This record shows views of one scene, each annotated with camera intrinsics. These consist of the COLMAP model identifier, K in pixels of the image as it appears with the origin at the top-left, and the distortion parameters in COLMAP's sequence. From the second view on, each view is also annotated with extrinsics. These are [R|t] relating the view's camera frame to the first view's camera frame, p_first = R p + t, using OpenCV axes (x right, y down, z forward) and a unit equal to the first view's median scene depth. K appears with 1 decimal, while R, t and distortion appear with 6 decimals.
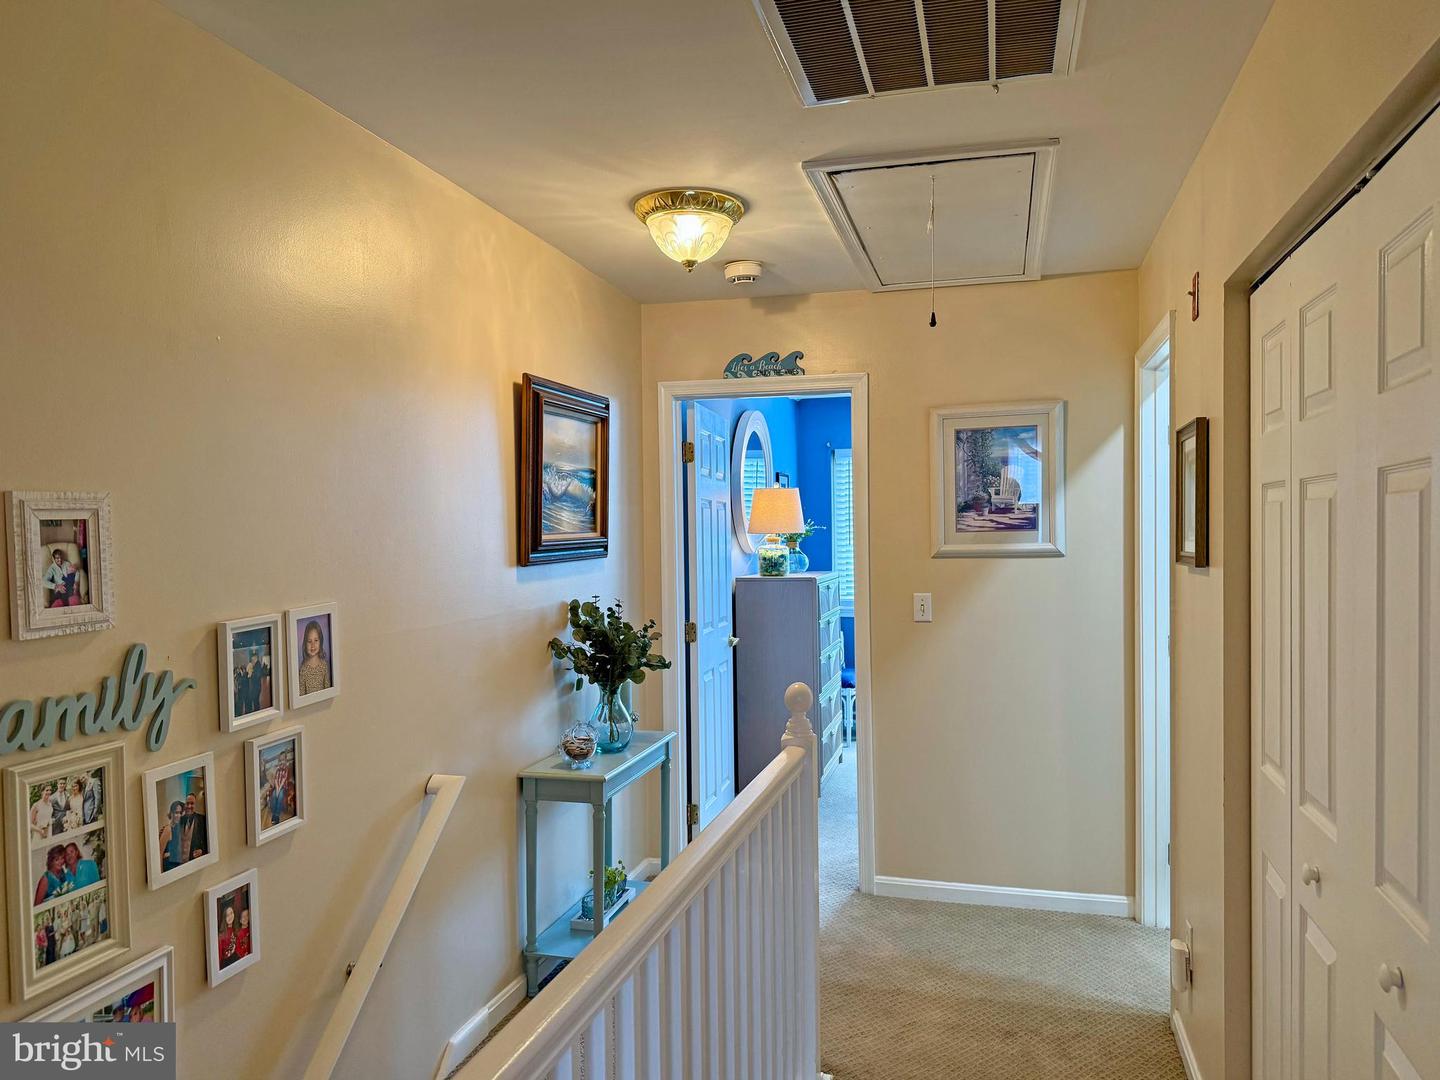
lens RADIAL K [[1016.3, 0, 720.0], [0, 1016.3, 540.0], [0, 0, 1]] dist [0.051935, -0.000929]
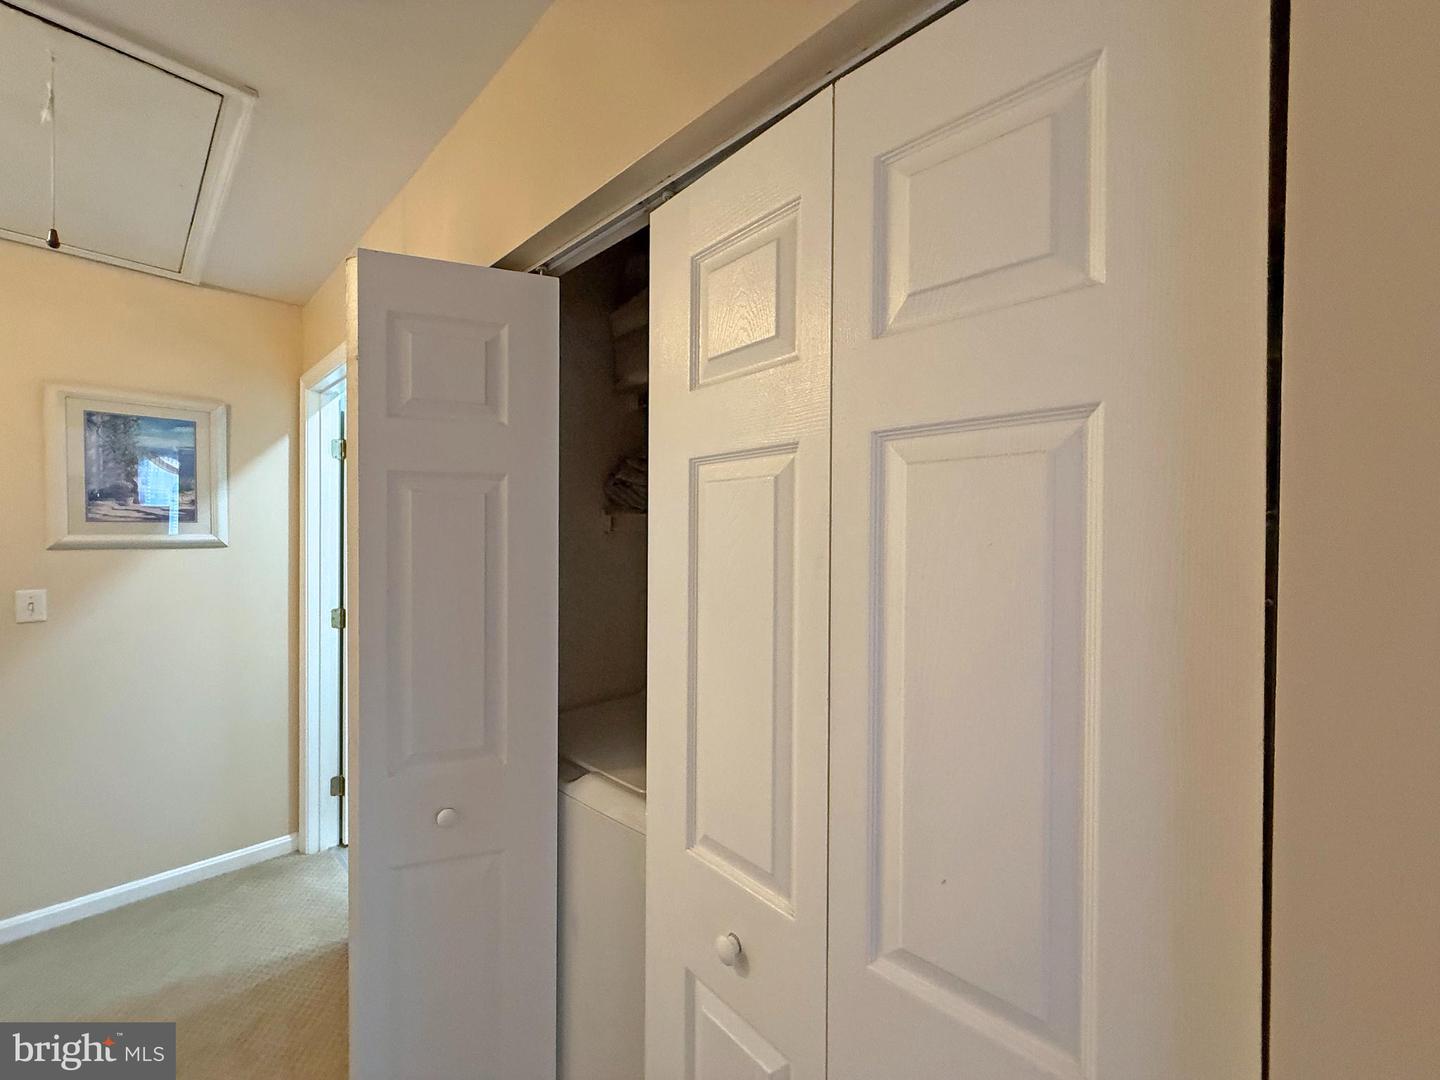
lens RADIAL K [[577.3, 0, 720.0], [0, 577.3, 540.0], [0, 0, 1]] dist [-0.002206, -0.000544]
pose [[0.479025, 0.001232, 0.877800, 0.049280], [-0.006551, 0.999976, 0.002172, 0.004105], [-0.877777, -0.006791, 0.479021, 0.246349]]
